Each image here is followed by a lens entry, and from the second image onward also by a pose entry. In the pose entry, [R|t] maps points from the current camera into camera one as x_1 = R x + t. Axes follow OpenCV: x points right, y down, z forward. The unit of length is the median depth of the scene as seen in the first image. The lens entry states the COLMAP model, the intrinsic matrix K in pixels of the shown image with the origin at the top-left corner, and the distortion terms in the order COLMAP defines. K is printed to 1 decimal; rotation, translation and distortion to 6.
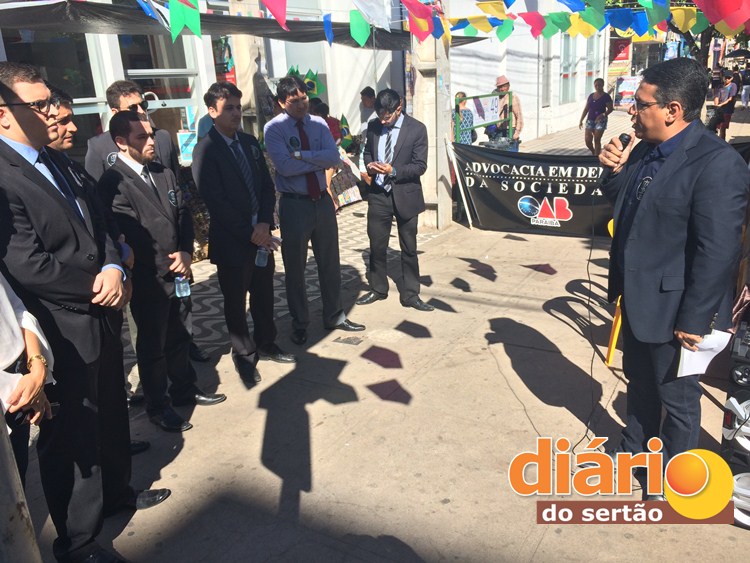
lens RADIAL K [[594.8, 0, 373.4], [0, 594.8, 309.5], [0, 0, 1]] dist [-0.110164, 0.007029]
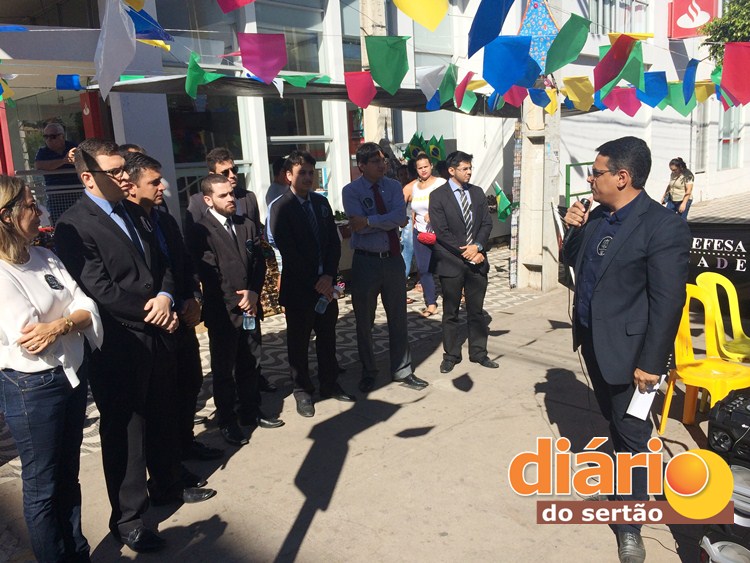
lens RADIAL K [[594.8, 0, 373.4], [0, 594.8, 309.5], [0, 0, 1]] dist [-0.110164, 0.007029]
pose [[0.965920, 0.059688, -0.251866, 0.201110], [-0.084688, 0.992370, -0.089610, 0.021618], [0.244595, 0.107886, 0.963605, -0.084329]]
